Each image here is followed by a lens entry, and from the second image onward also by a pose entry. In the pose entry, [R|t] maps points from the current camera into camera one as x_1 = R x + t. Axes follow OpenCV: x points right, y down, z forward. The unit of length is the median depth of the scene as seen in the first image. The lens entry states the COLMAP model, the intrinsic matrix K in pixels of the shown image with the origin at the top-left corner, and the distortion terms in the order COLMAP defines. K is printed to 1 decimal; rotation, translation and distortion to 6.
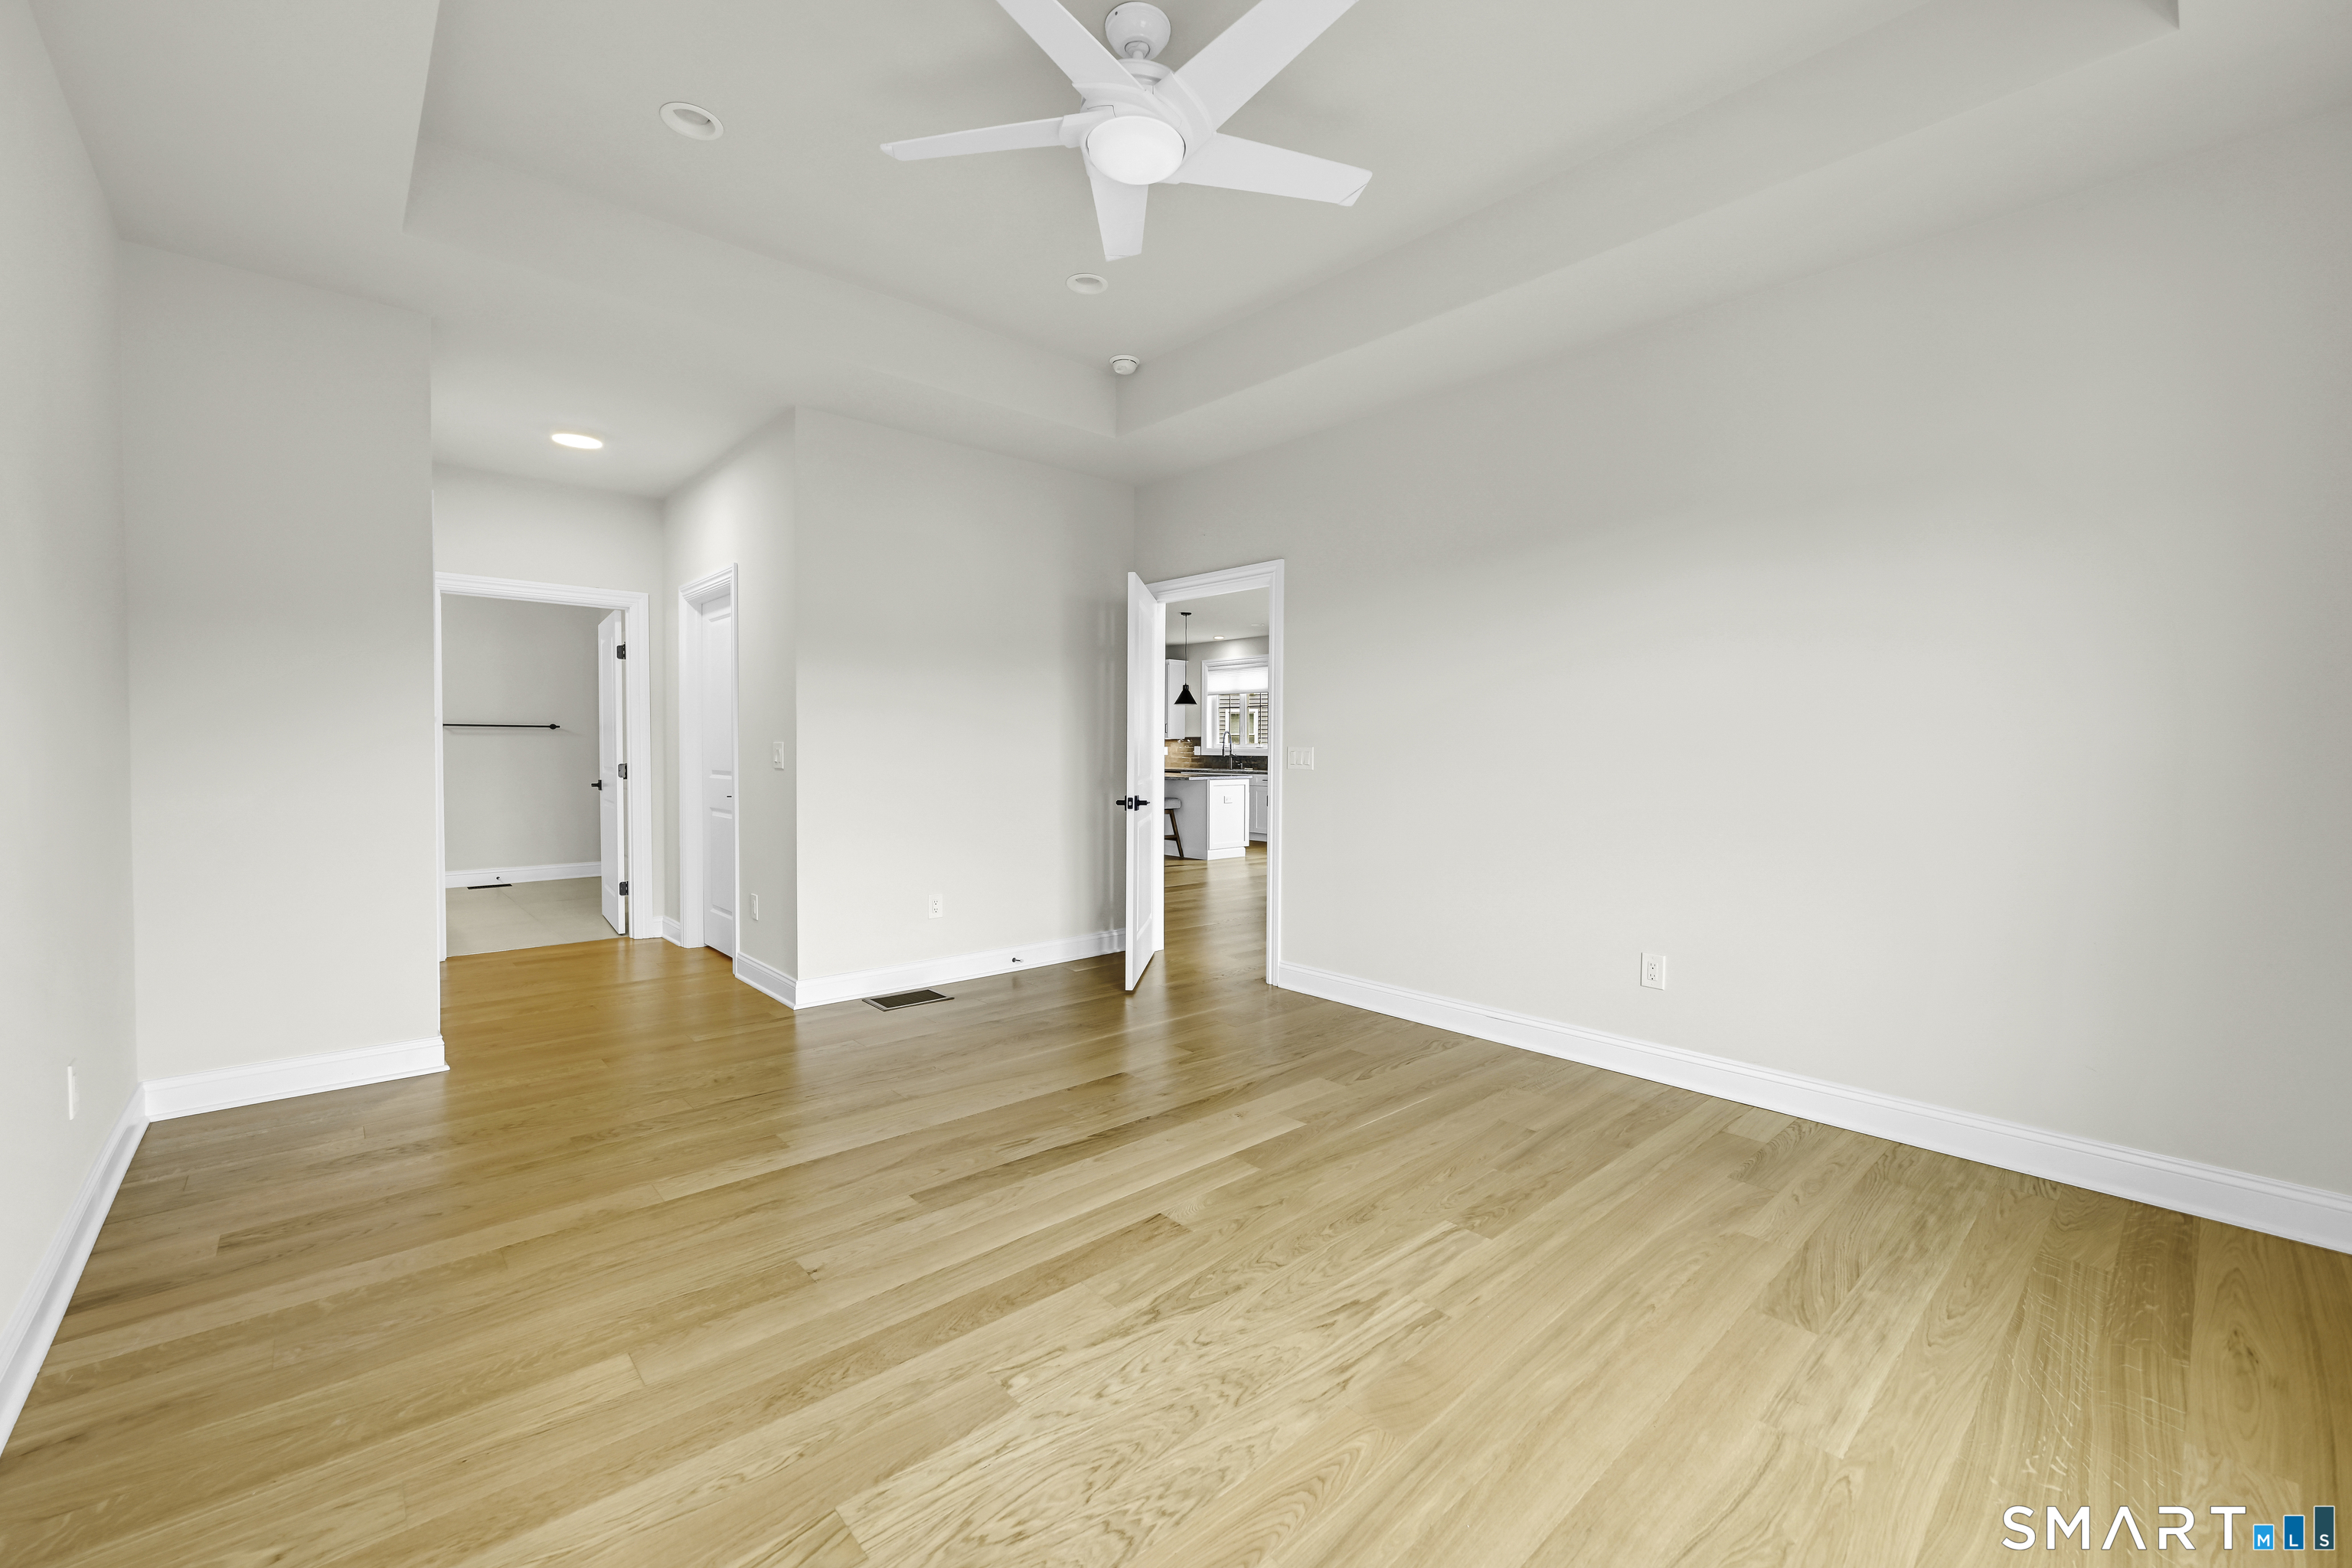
lens RADIAL K [[963.1, 0, 1170.7], [0, 963.1, 809.4], [0, 0, 1]] dist [0.000062, 0.000229]
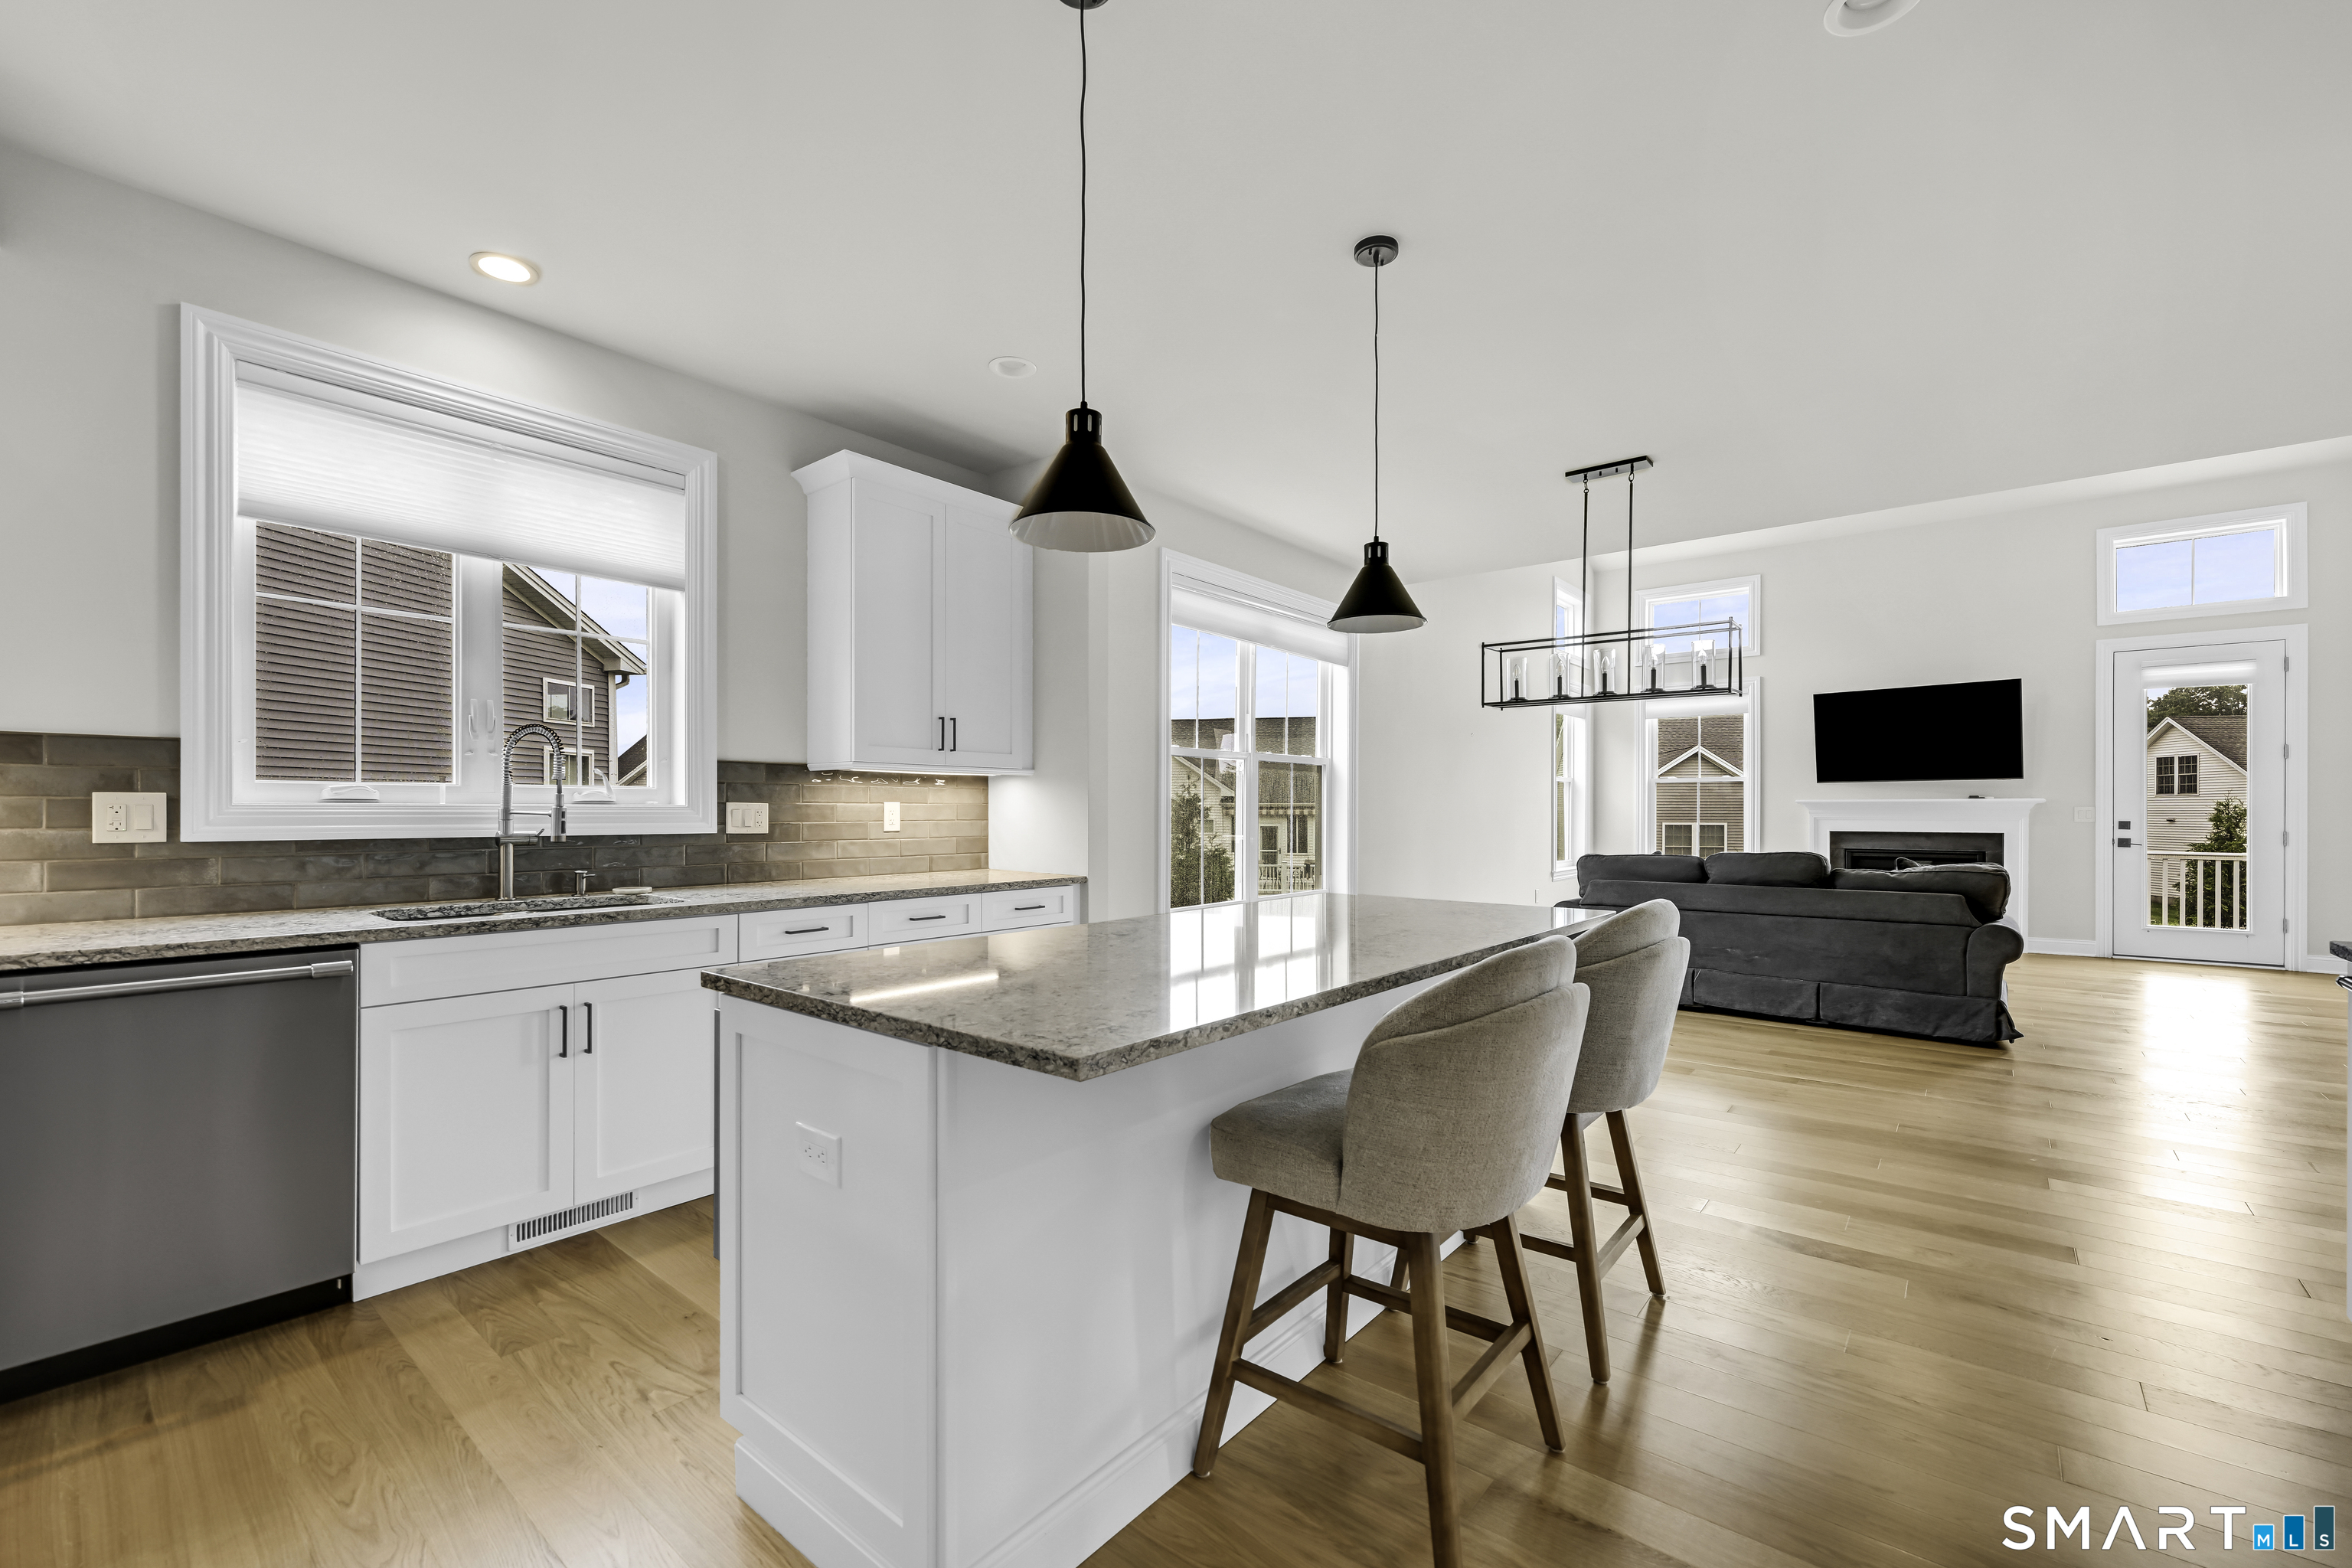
lens RADIAL K [[963.1, 0, 1170.7], [0, 963.1, 809.4], [0, 0, 1]] dist [0.000062, 0.000229]
pose [[-0.146238, -0.000660, 0.989249, -0.167338], [0.062416, 0.998001, 0.009892, -0.053746], [-0.987278, 0.063192, -0.145905, 0.860143]]
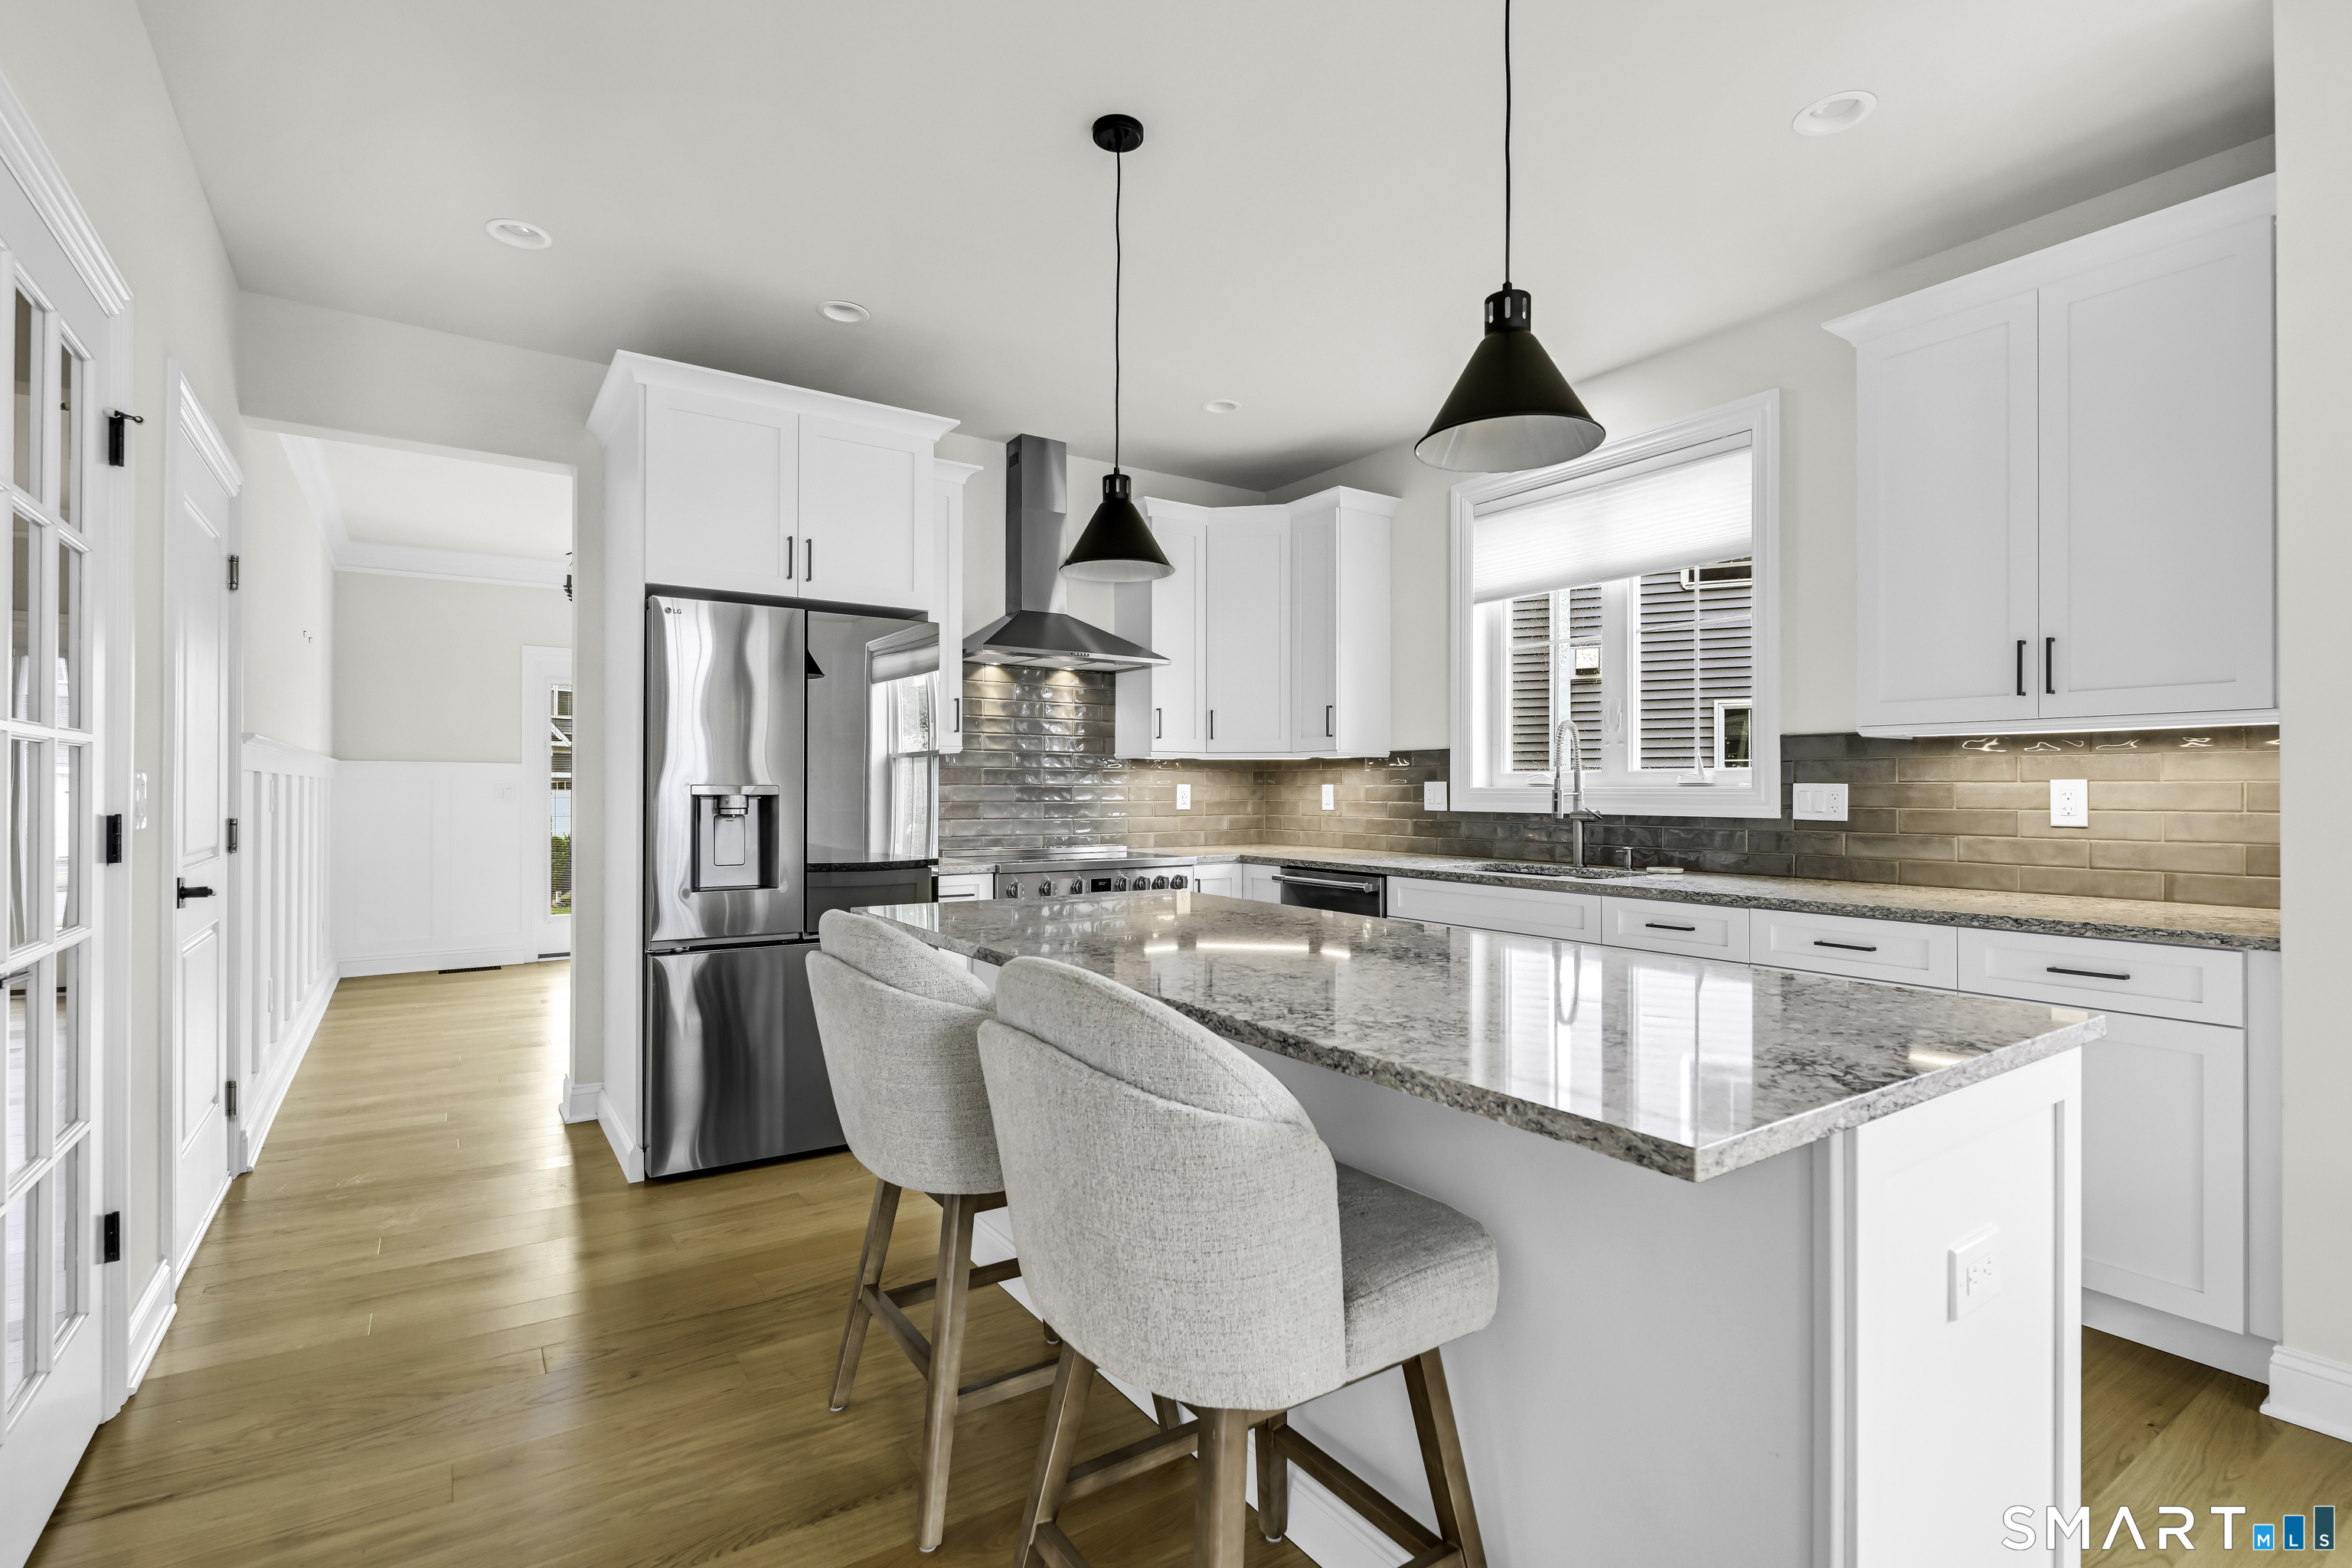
lens RADIAL K [[1103.4, 0, 1176.0], [0, 1103.4, 784.0], [0, 0, 1]] dist [0.001998, -0.000211]
pose [[0.991457, -0.002820, -0.130402, -0.006463], [-0.006219, 0.997607, -0.068859, -0.042067], [0.130284, 0.069082, 0.989067, 0.671213]]
